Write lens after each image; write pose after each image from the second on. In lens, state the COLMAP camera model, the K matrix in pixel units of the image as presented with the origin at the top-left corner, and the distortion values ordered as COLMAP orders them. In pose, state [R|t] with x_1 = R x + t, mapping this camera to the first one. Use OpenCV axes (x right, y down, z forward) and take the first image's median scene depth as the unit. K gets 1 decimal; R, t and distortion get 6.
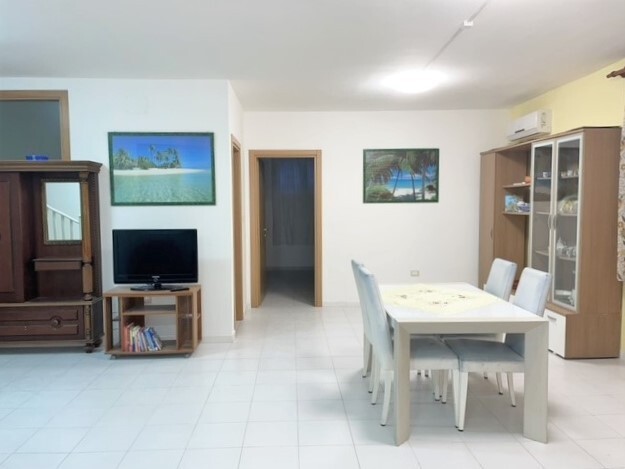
lens RADIAL K [[477.0, 0, 302.4], [0, 477.0, 233.8], [0, 0, 1]] dist [0.085429, -0.125833]
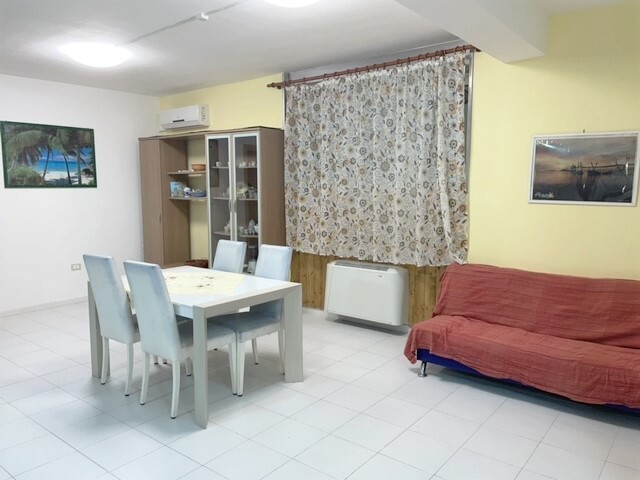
lens RADIAL K [[488.4, 0, 309.7], [0, 488.4, 239.3], [0, 0, 1]] dist [0.085429, -0.125833]
pose [[0.651774, -0.075368, 0.754659, -0.187564], [0.045800, 0.997145, 0.060029, -0.004883], [-0.757029, -0.004562, 0.653365, 0.069428]]
